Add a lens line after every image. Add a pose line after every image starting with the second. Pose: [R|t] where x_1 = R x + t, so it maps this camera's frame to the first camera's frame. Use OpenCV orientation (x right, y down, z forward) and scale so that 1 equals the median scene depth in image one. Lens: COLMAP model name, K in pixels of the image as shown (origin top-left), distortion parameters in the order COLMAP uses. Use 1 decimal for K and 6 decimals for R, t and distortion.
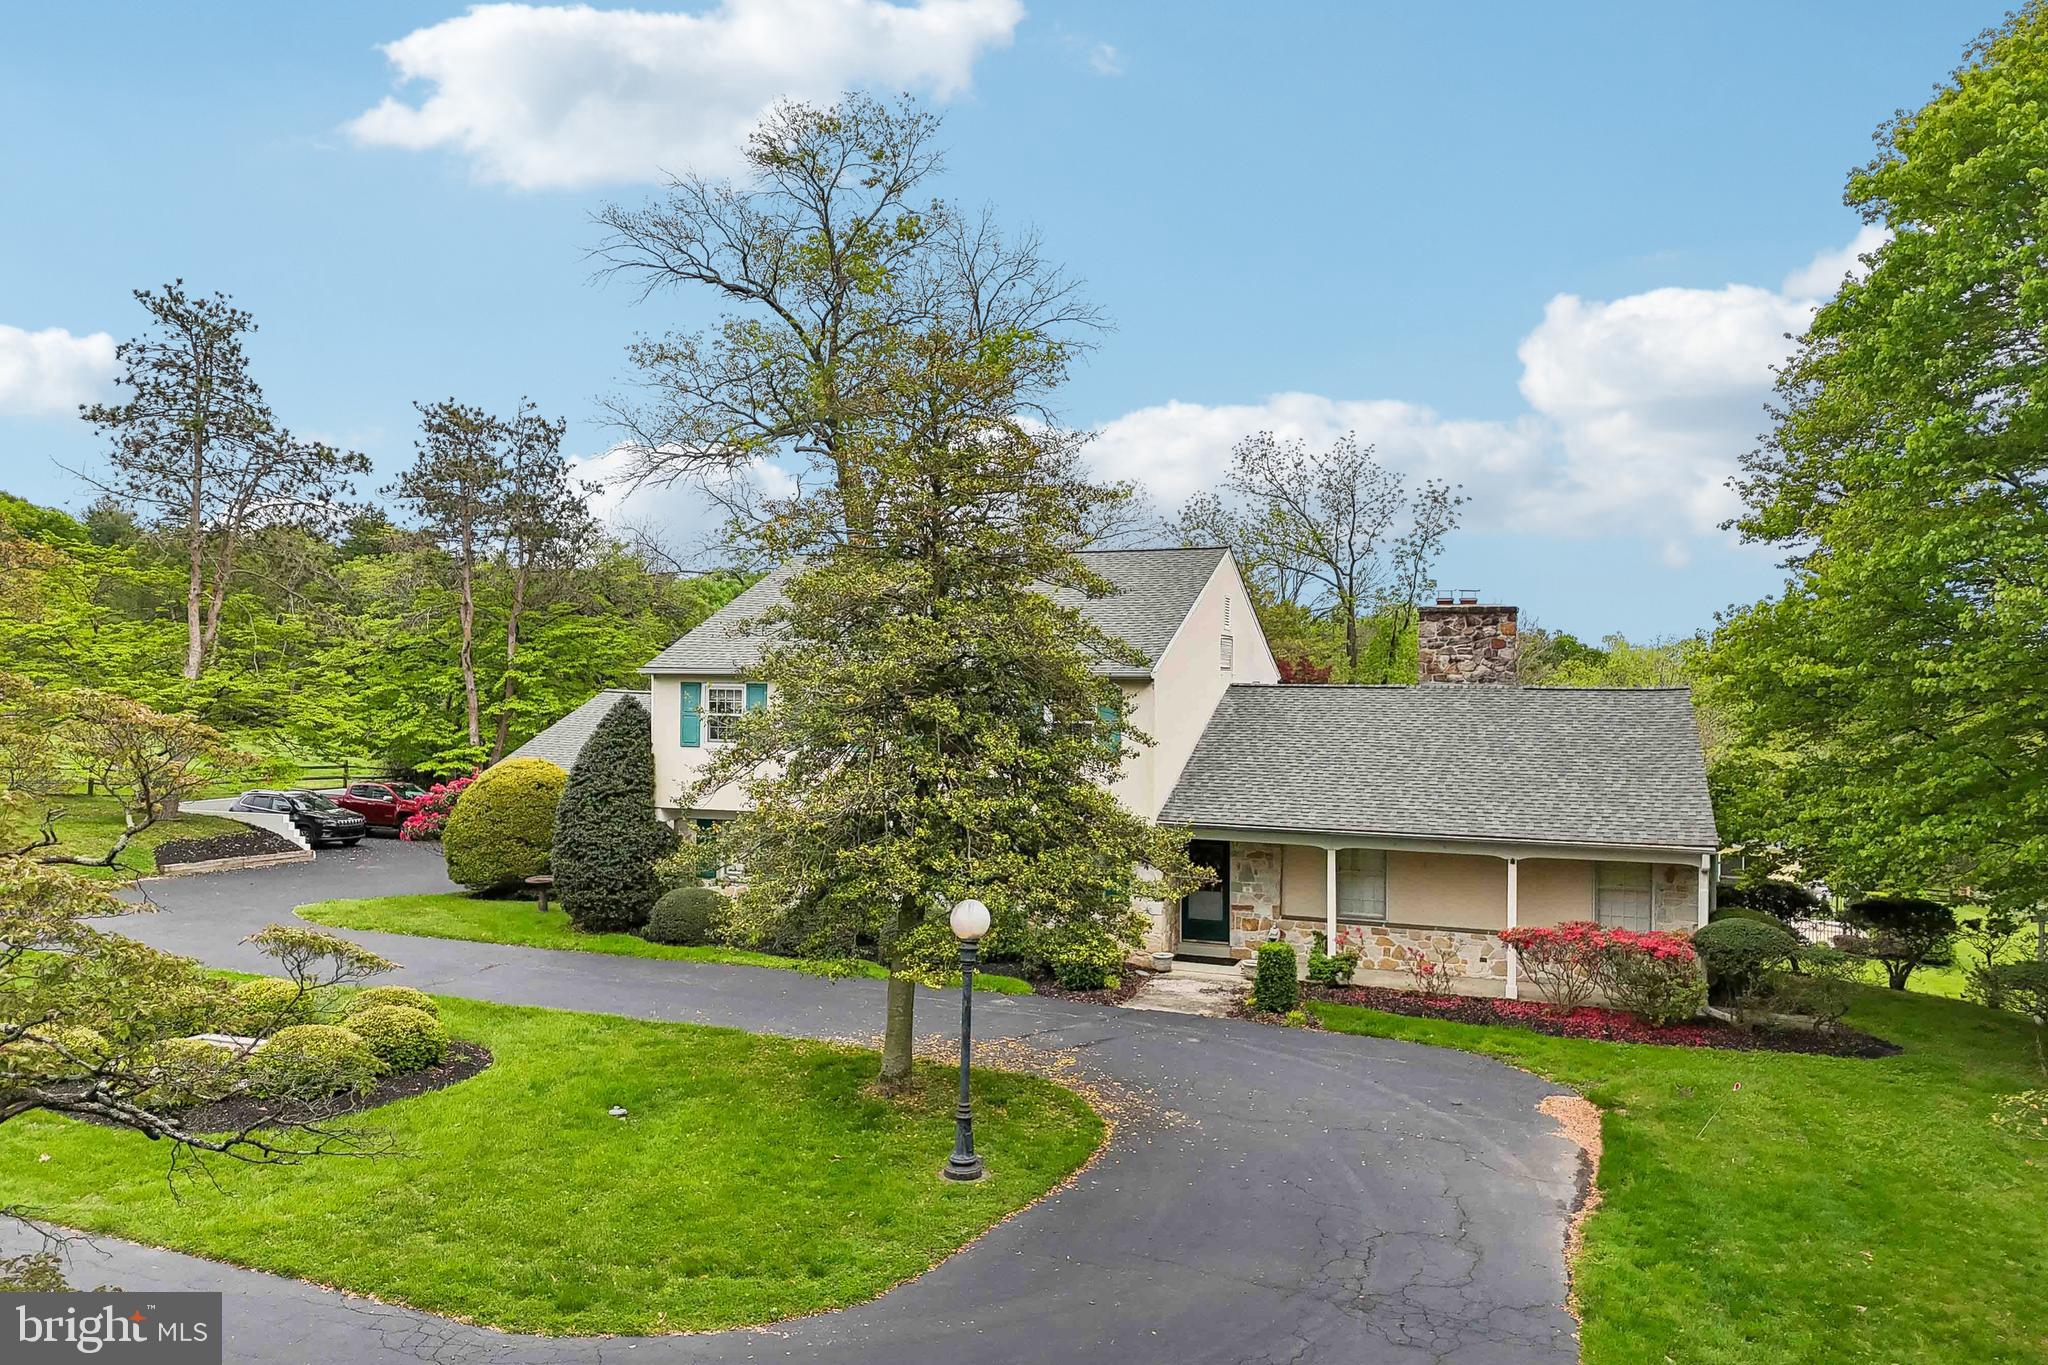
lens RADIAL K [[1564.4, 0, 1311.9], [0, 1564.4, 675.0], [0, 0, 1]] dist [0.072804, 0.011139]
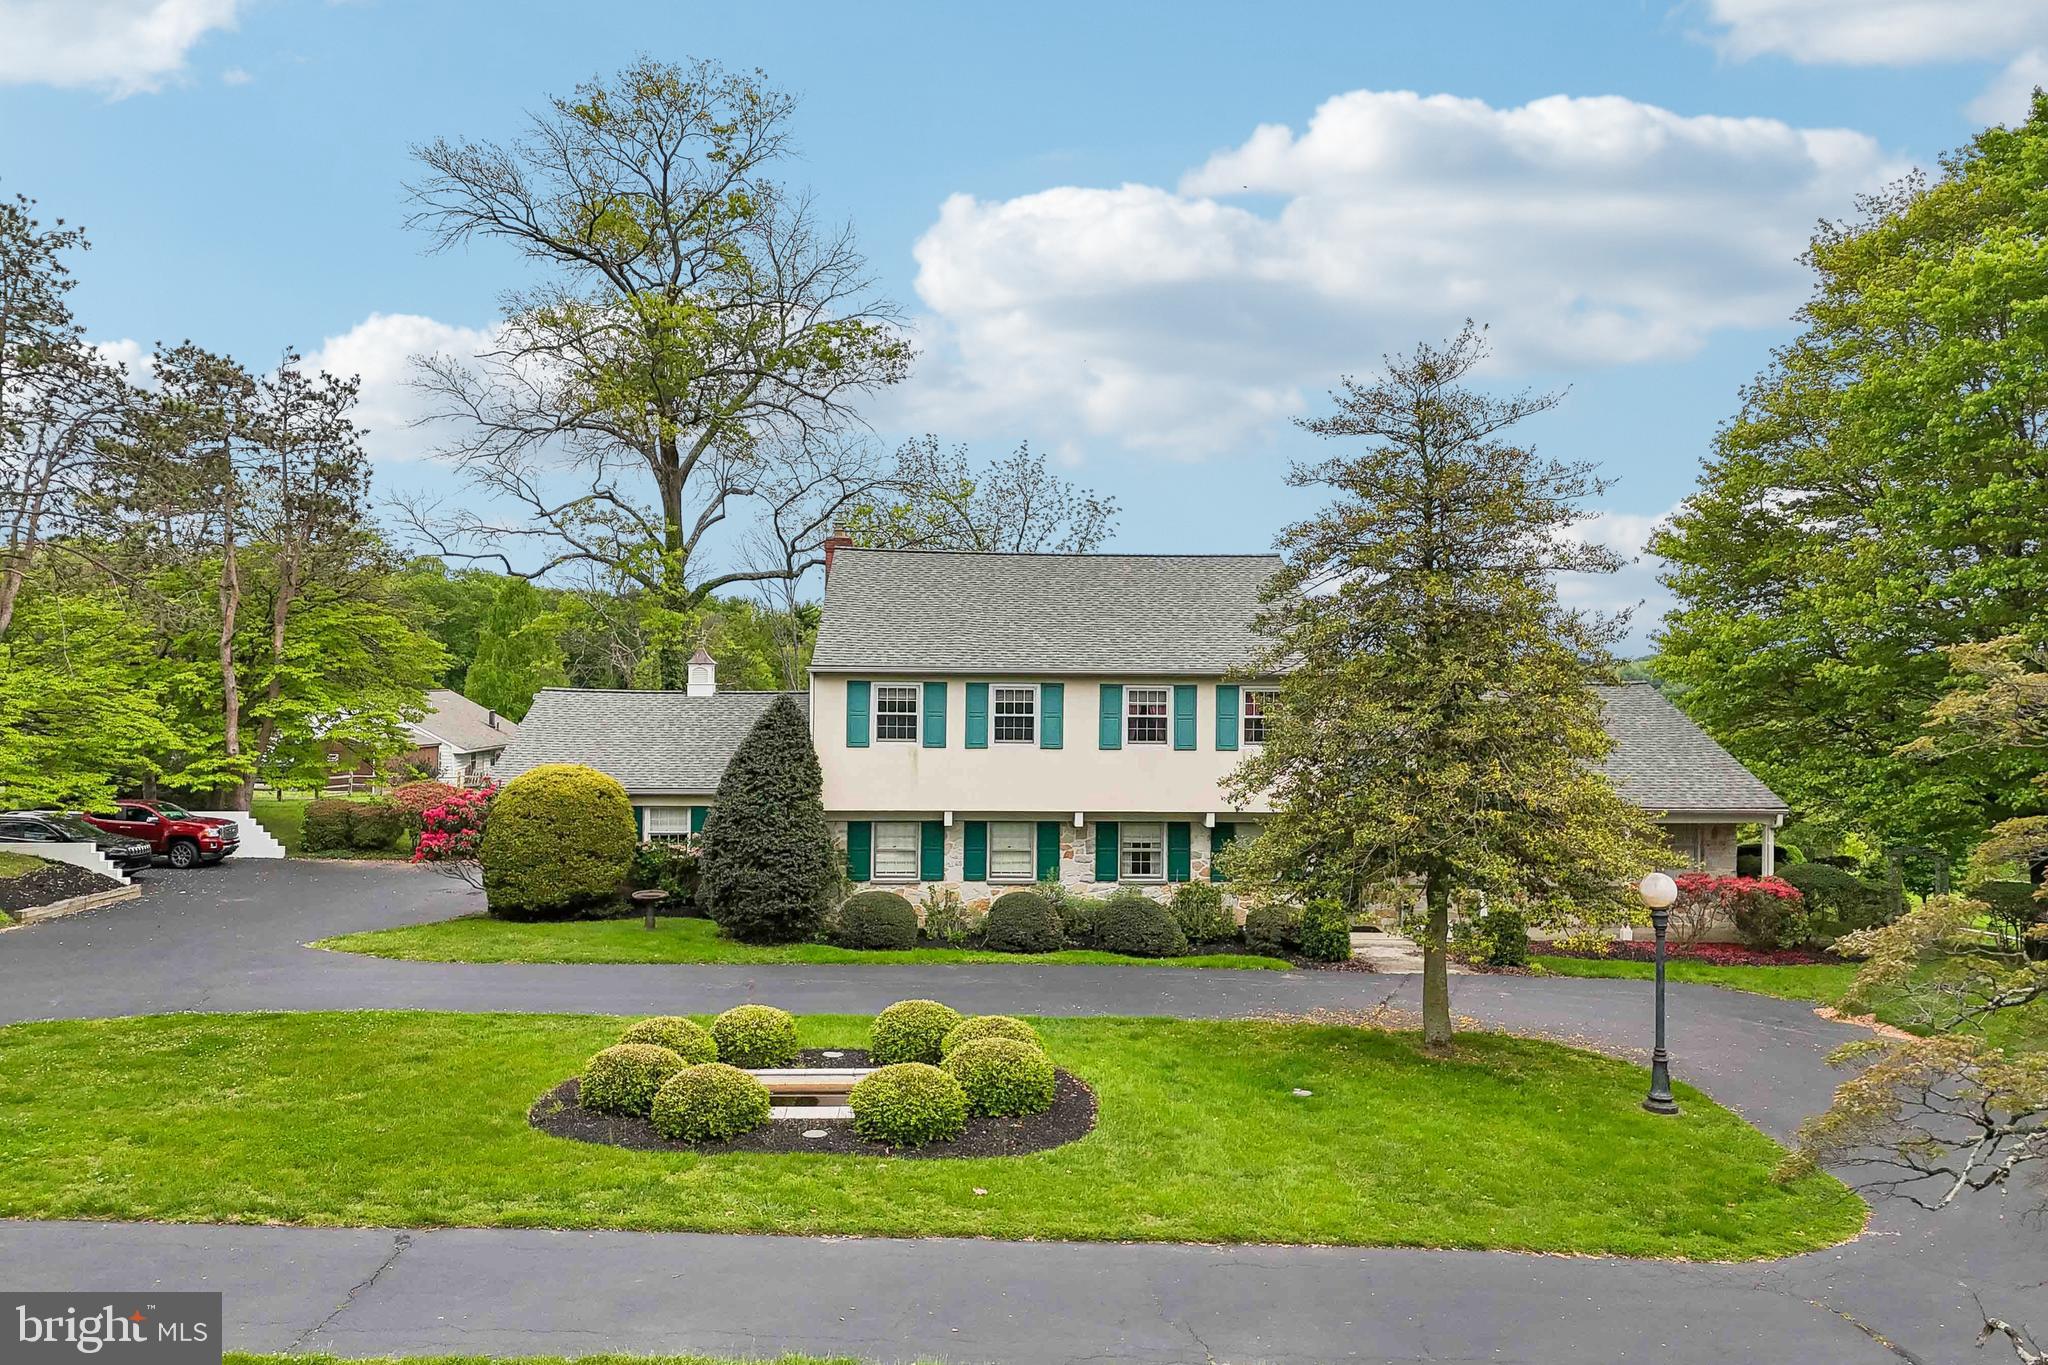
lens RADIAL K [[1521.4, 0, 1055.7], [0, 1521.4, 645.0], [0, 0, 1]] dist [0.070328, 0.007284]
pose [[0.903229, 0.005436, 0.429125, -0.682147], [-0.001444, 0.999953, -0.009628, -0.008481], [-0.429157, 0.008077, 0.903194, 0.100814]]
